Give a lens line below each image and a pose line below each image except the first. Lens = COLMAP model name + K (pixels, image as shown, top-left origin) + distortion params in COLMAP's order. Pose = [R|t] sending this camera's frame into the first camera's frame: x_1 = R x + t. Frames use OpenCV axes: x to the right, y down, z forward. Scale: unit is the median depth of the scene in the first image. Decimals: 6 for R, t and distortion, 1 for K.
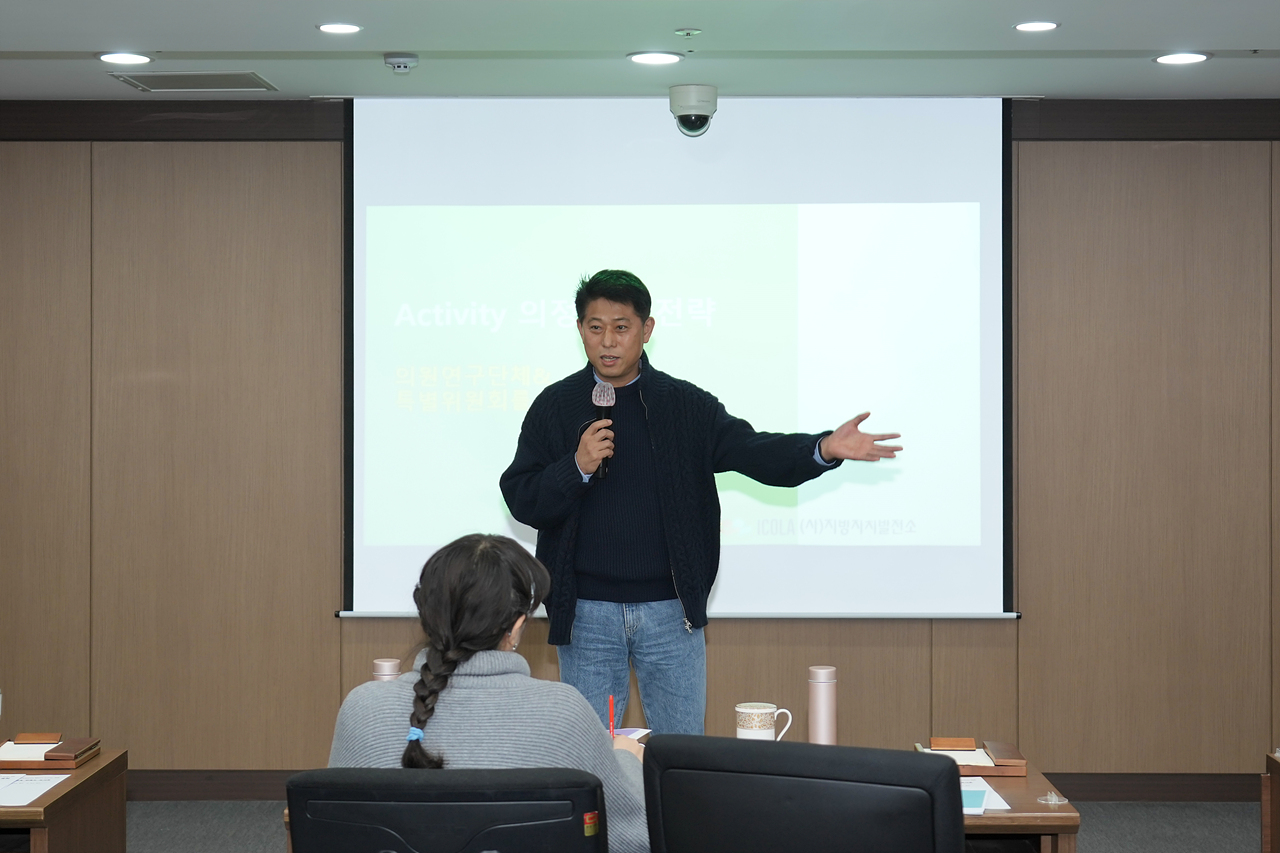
lens RADIAL K [[1815.3, 0, 640.0], [0, 1815.3, 426.5], [0, 0, 1]] dist [0.244467, 0.009440]
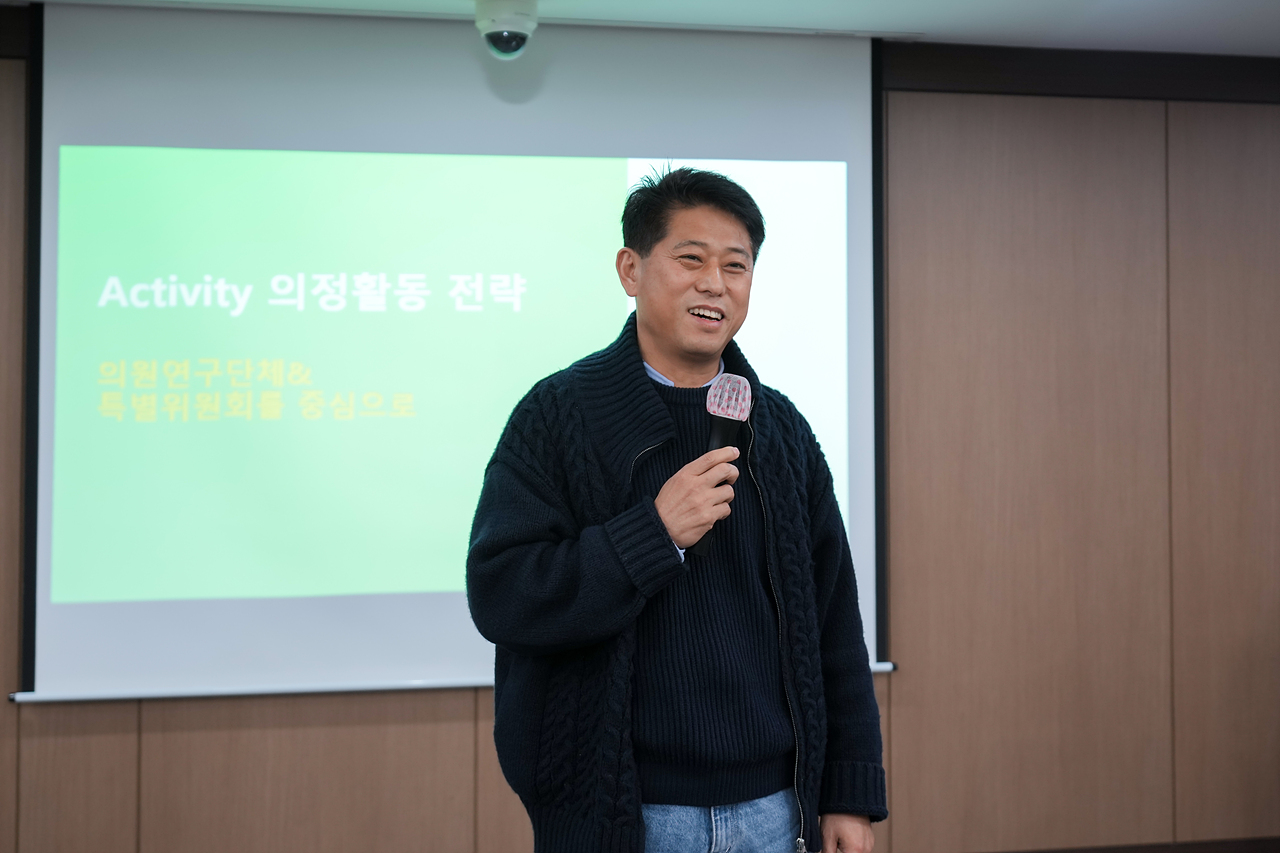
lens RADIAL K [[1755.3, 0, 640.5], [0, 1755.3, 352.3], [0, 0, 1]] dist [0.305814, -0.822693]
pose [[0.981244, 0.001841, 0.192762, -0.058755], [0.006304, 0.999113, -0.041632, -0.004275], [-0.192668, 0.042067, 0.980362, 0.239706]]
